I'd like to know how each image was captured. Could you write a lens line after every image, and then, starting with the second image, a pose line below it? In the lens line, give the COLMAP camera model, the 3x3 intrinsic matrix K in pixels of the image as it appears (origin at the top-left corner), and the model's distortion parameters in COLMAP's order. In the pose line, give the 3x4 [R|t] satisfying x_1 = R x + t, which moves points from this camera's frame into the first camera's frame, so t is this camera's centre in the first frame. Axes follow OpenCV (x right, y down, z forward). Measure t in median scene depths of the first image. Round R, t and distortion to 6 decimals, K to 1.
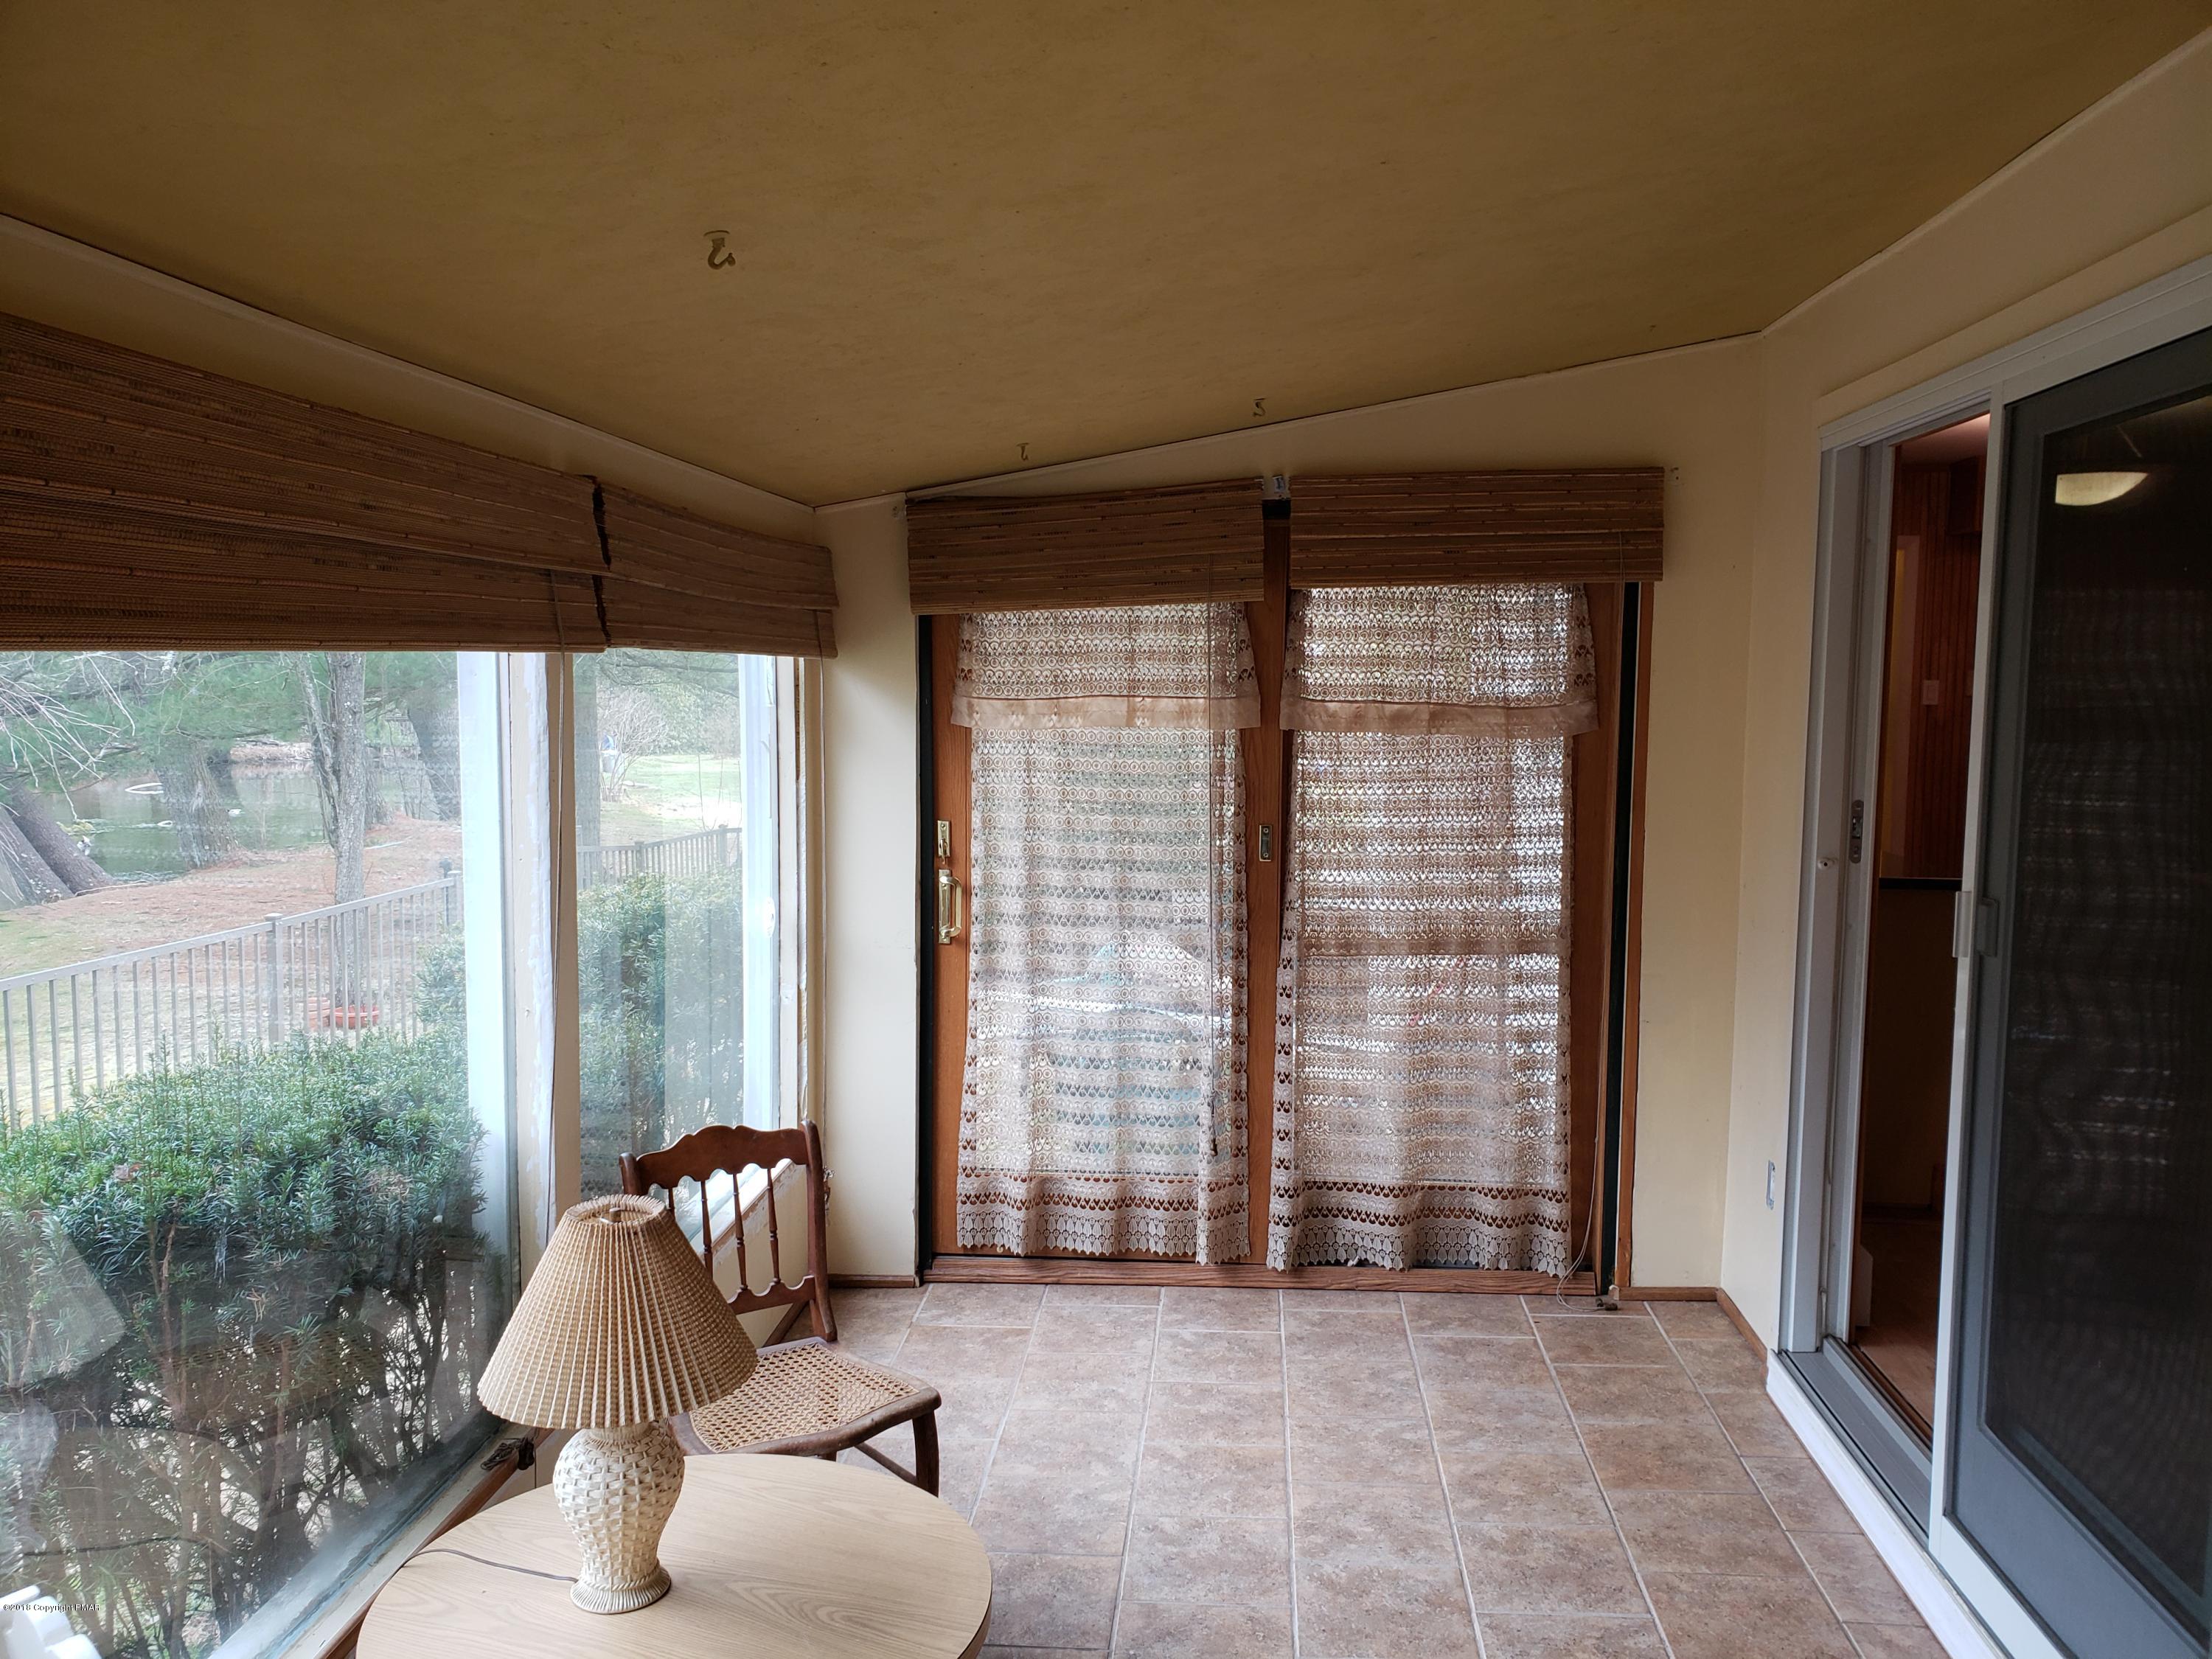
lens RADIAL K [[1703.8, 0, 1106.0], [0, 1703.8, 827.7], [0, 0, 1]] dist [0.001766, -0.000194]
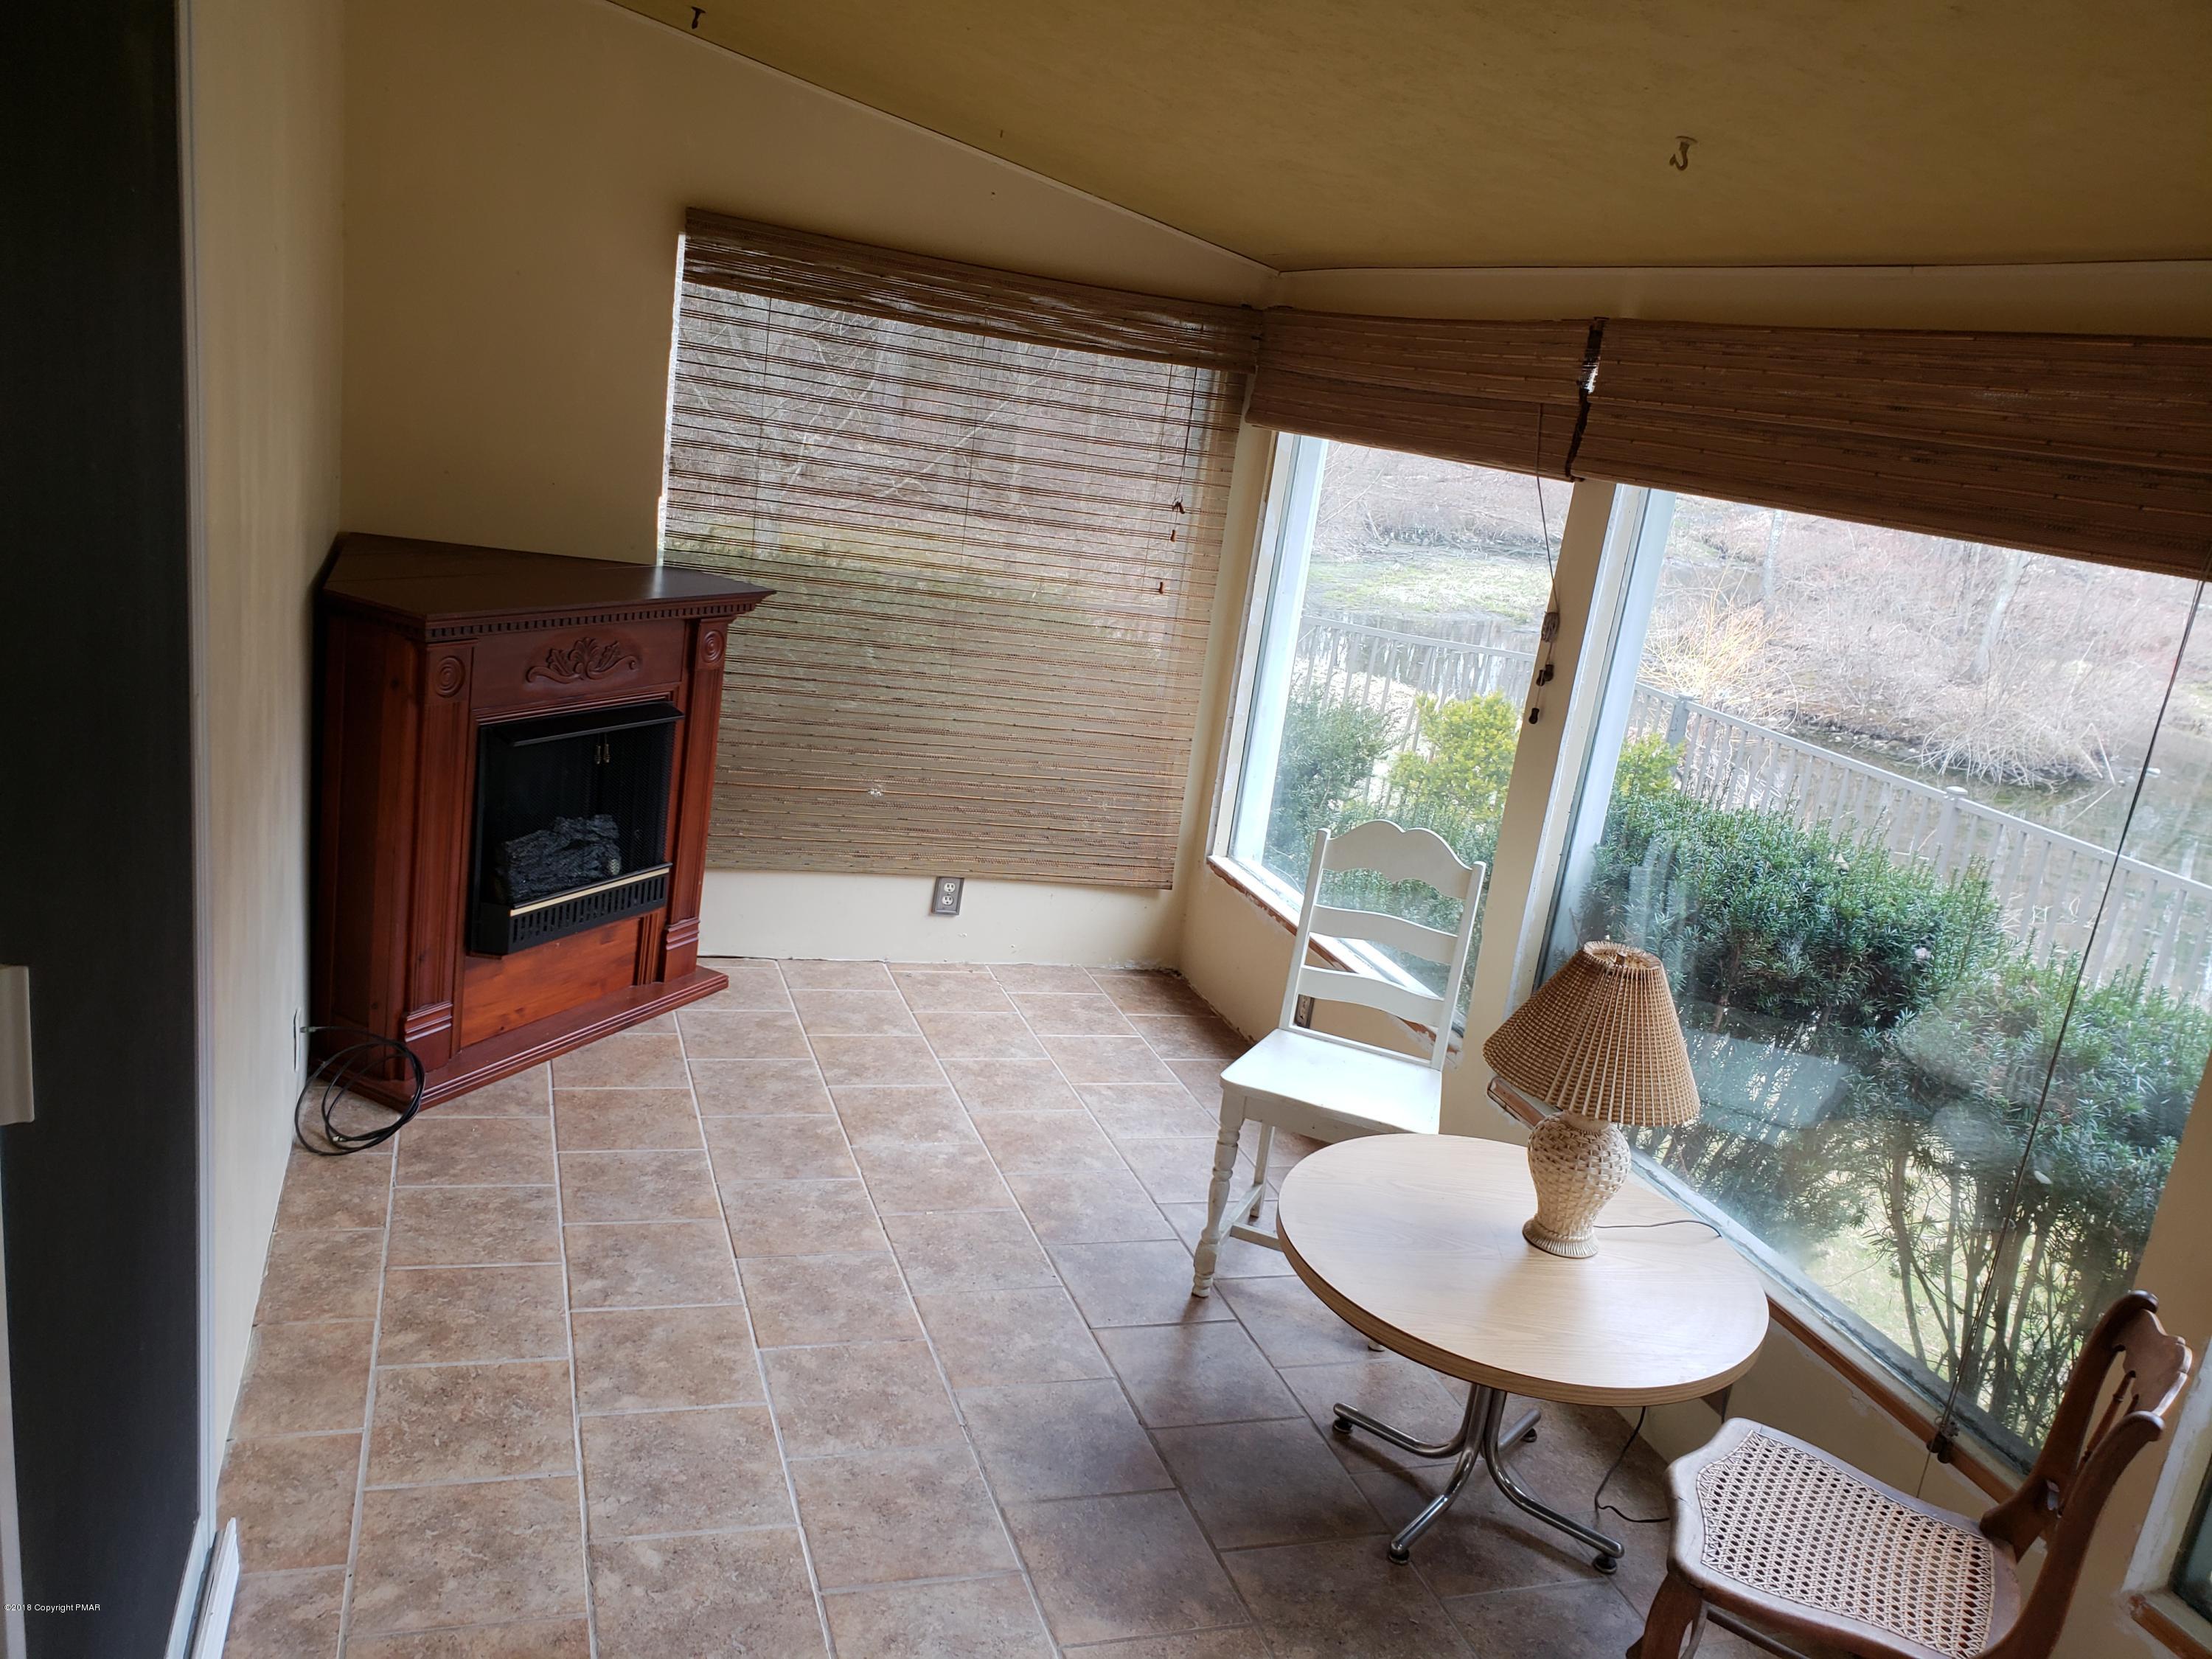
lens RADIAL K [[1703.8, 0, 1108.9], [0, 1703.8, 830.1], [0, 0, 1]] dist [0.001766, -0.000194]
pose [[-0.901753, -0.029422, -0.431249, 0.634163], [-0.190747, 0.922371, 0.335928, -0.222174], [0.387888, 0.385184, -0.837363, 2.020169]]
